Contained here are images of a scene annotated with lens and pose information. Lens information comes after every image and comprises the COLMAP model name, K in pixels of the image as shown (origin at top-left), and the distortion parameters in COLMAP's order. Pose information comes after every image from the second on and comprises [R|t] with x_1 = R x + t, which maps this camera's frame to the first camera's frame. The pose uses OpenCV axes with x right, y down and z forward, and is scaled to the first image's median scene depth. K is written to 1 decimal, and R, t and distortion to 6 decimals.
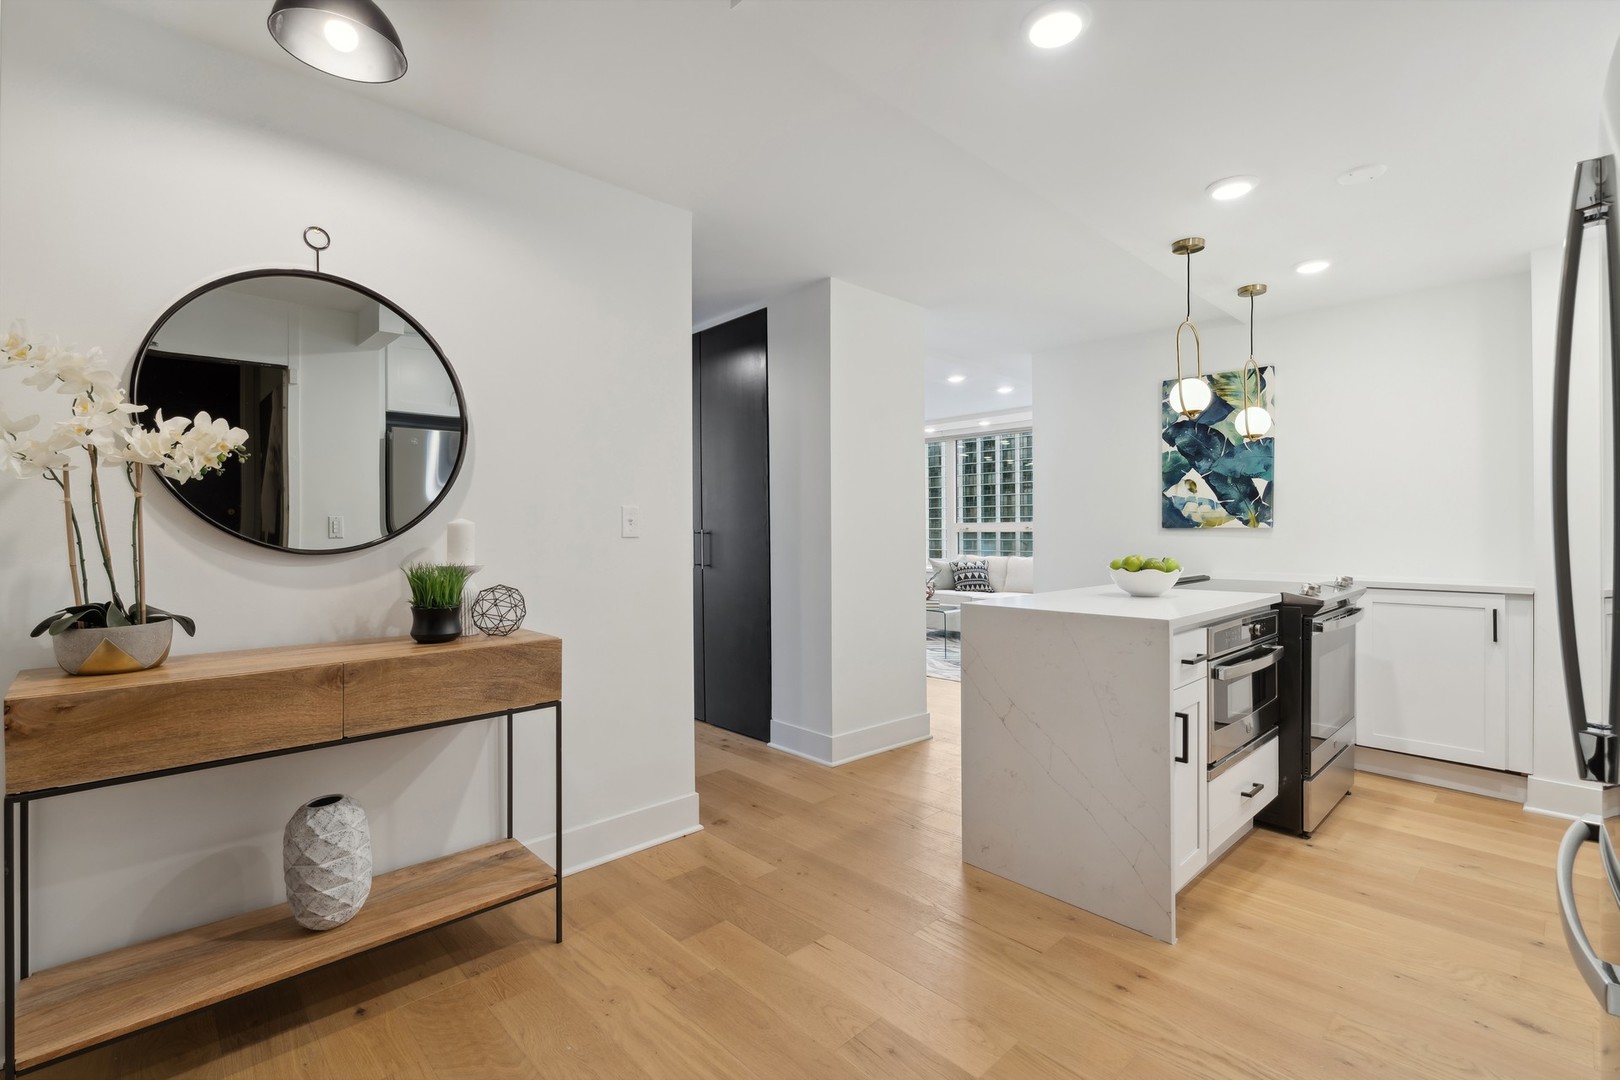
lens RADIAL K [[731.8, 0, 807.2], [0, 731.8, 533.5], [0, 0, 1]] dist [-0.005563, -0.000804]
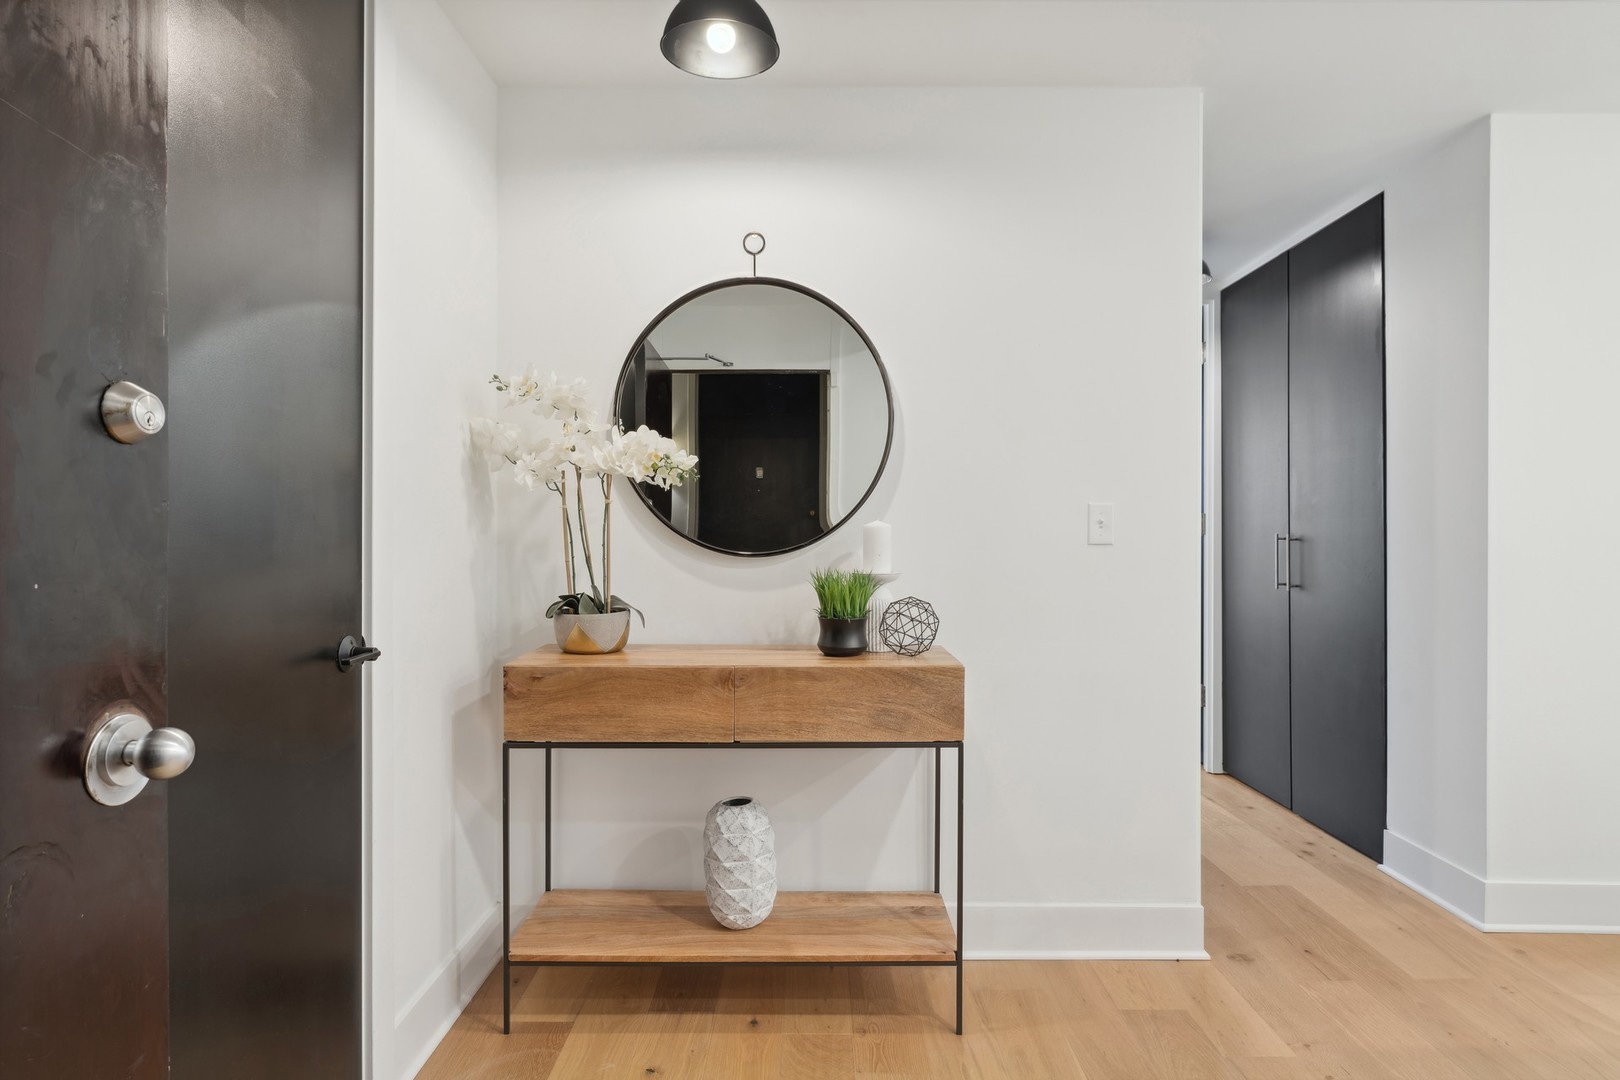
lens RADIAL K [[890.4, 0, 808.2], [0, 890.4, 537.1], [0, 0, 1]] dist [-0.012278, 0.003702]
pose [[0.723826, 0.009655, -0.689915, 0.232957], [-0.009033, 0.999949, 0.004517, -0.004704], [0.689924, 0.002962, 0.723876, 0.161846]]
